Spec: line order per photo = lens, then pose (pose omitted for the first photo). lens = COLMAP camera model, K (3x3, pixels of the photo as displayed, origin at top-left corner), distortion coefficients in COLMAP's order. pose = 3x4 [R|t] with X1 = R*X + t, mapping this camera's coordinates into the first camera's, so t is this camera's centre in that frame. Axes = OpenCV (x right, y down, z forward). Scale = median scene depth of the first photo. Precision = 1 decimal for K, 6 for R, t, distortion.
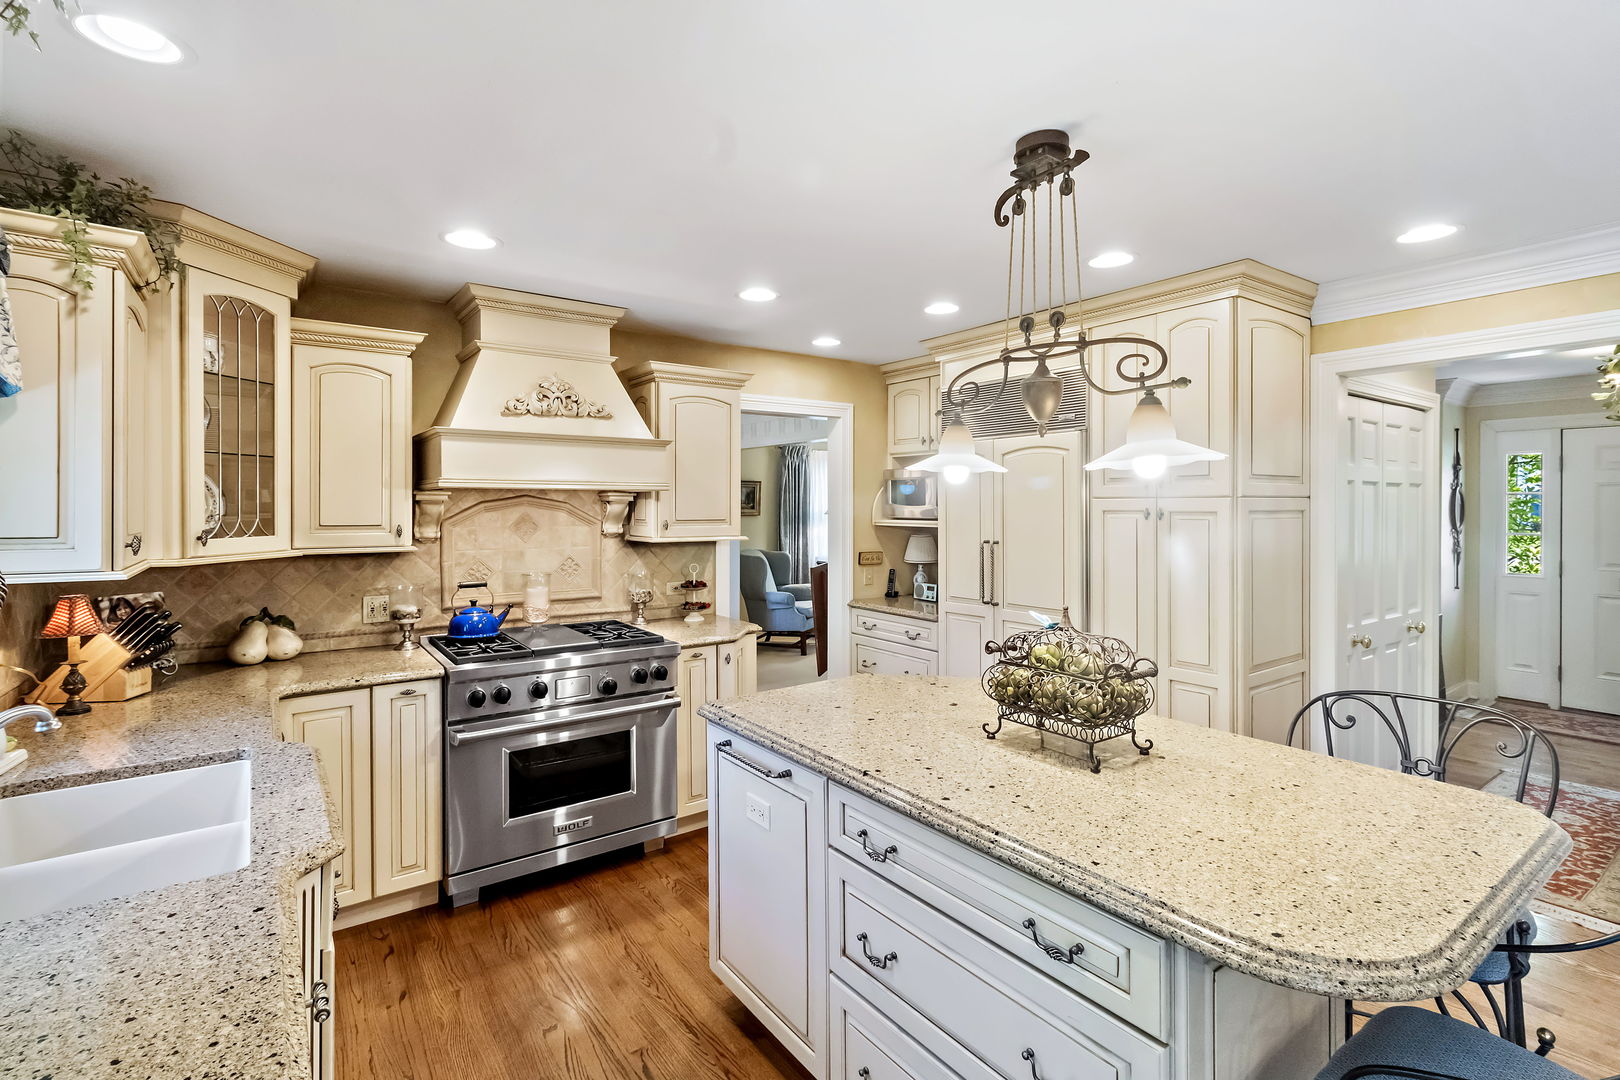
lens RADIAL K [[758.6, 0, 818.4], [0, 758.6, 509.6], [0, 0, 1]] dist [0.000801, 0.000148]
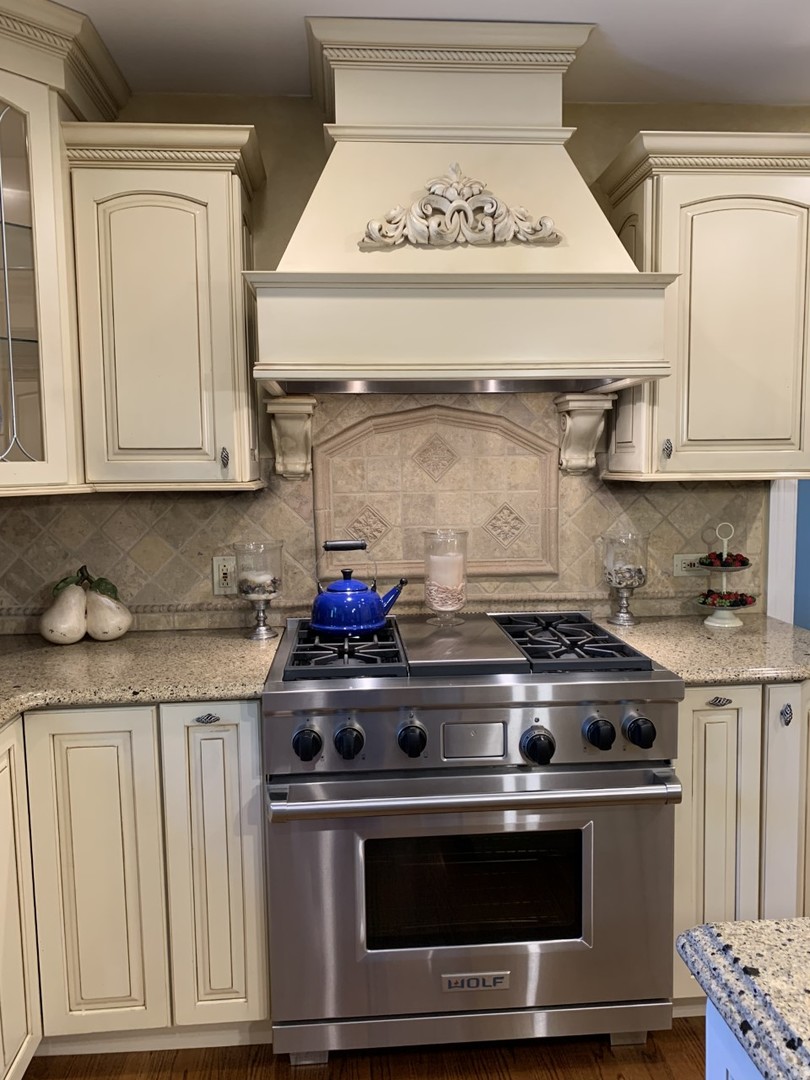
lens RADIAL K [[820.5, 0, 405.0], [0, 820.5, 540.0], [0, 0, 1]] dist [0.069604, -0.102650]
pose [[0.847811, 0.037328, -0.528983, -0.051094], [0.010729, 0.996108, 0.087486, 0.034263], [0.530190, -0.079847, 0.844111, 0.440192]]
